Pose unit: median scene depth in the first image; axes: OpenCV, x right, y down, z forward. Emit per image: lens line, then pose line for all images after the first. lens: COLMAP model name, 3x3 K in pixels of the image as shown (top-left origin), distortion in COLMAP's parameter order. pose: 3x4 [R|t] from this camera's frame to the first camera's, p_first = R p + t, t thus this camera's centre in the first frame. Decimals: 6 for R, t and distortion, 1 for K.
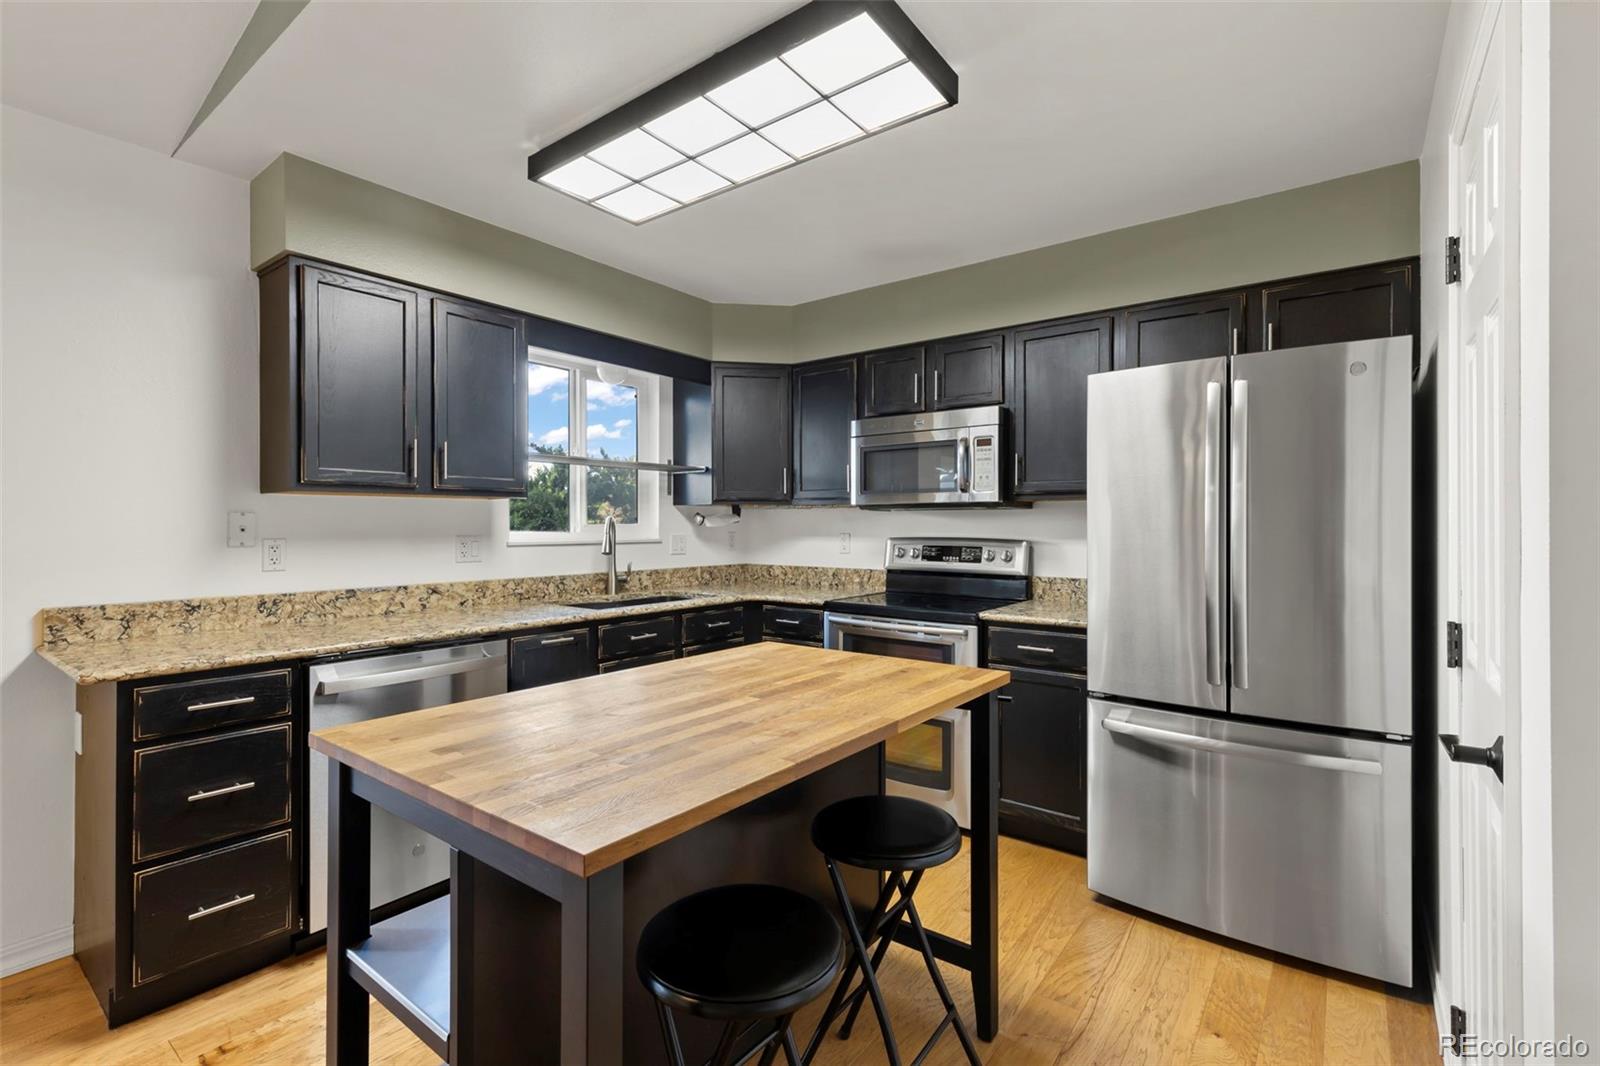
lens RADIAL K [[718.6, 0, 800.9], [0, 718.6, 528.9], [0, 0, 1]] dist [0.015746, -0.000178]
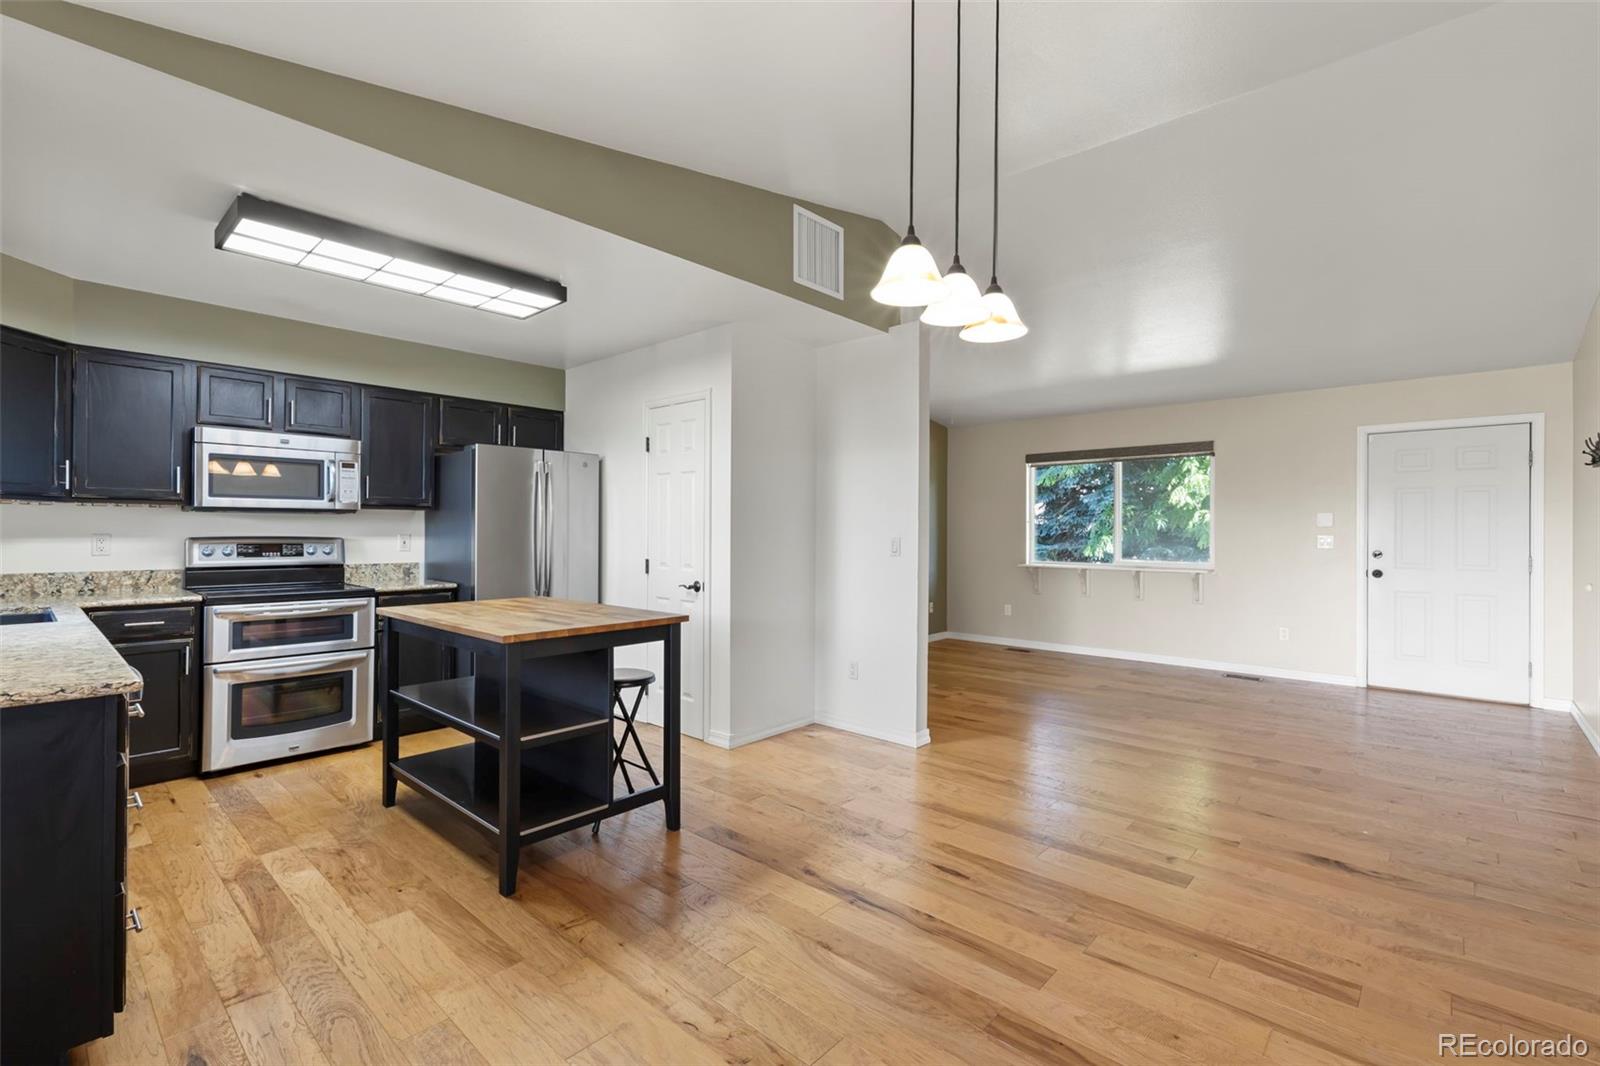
lens RADIAL K [[718.6, 0, 801.4], [0, 718.6, 528.7], [0, 0, 1]] dist [0.015746, -0.000178]
pose [[0.094576, -0.000352, 0.995518, -0.893844], [-0.003506, 0.999994, 0.000687, -0.005006], [-0.995511, -0.003556, 0.094574, 0.015110]]
